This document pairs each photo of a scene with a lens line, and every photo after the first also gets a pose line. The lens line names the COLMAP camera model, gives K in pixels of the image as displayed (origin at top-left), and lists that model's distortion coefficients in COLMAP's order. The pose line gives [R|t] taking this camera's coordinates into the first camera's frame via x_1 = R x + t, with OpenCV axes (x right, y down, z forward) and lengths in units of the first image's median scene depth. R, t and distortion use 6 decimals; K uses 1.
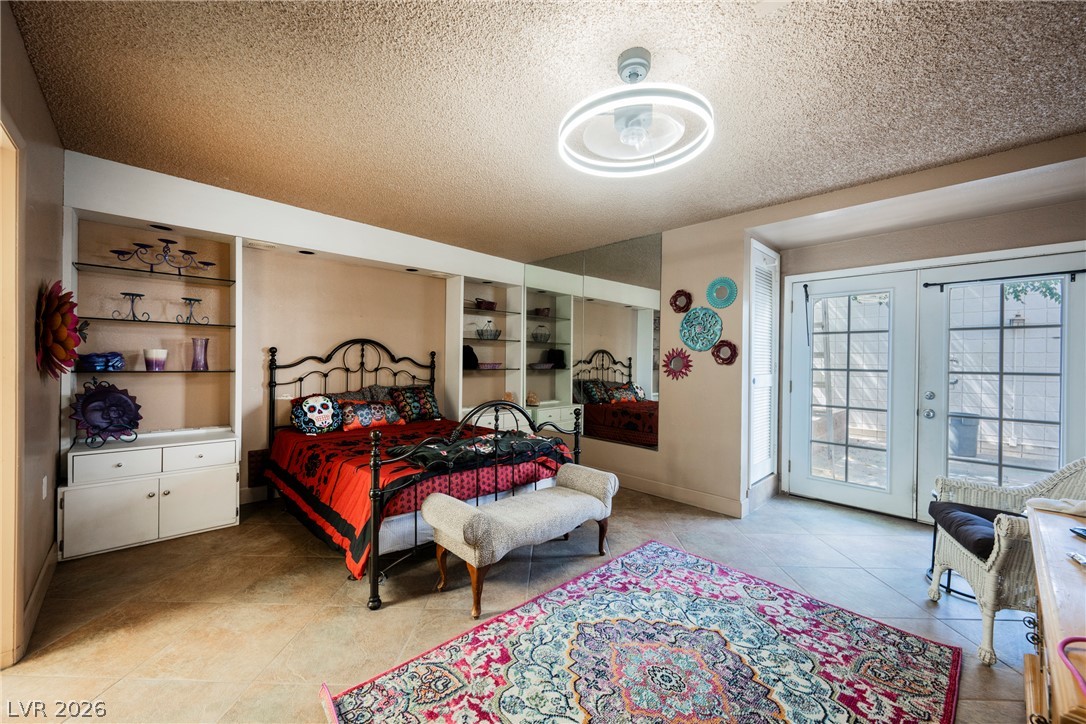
lens RADIAL K [[429.1, 0, 545.7], [0, 429.1, 362.0], [0, 0, 1]] dist [0.000141, 0.000180]
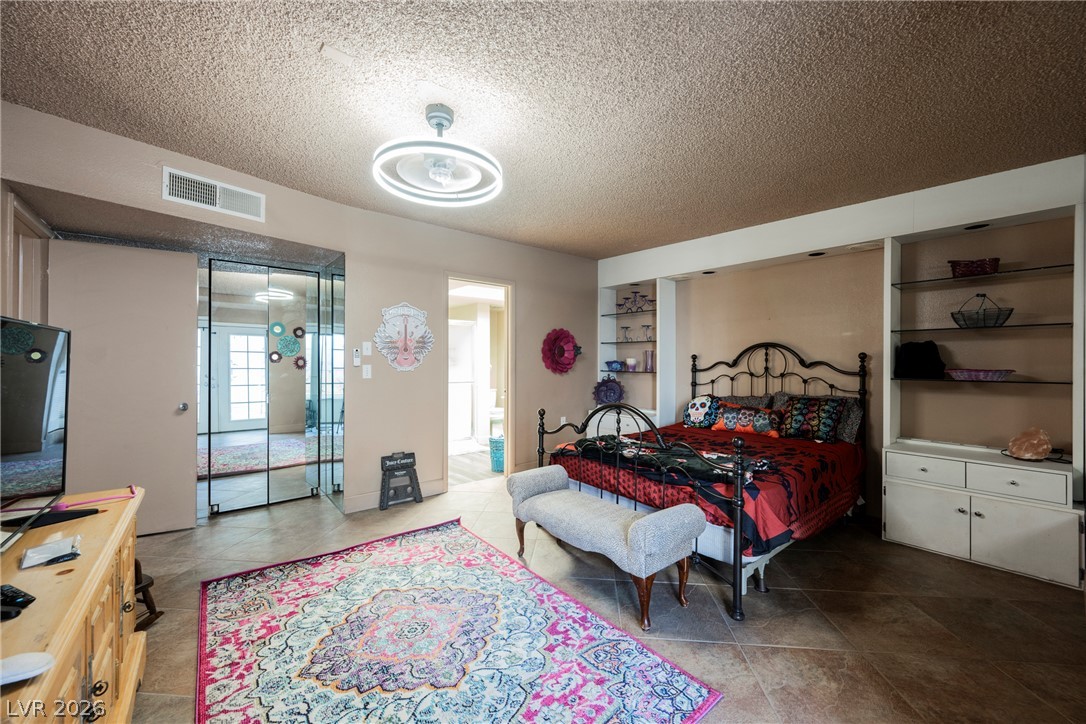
lens RADIAL K [[429.2, 0, 539.0], [0, 429.2, 359.7], [0, 0, 1]] dist [-0.000375, -0.000196]
pose [[-0.093843, -0.018143, -0.995422, 0.783935], [-0.009607, 0.999804, -0.017318, 0.007835], [0.995541, 0.007938, -0.093998, 0.793652]]
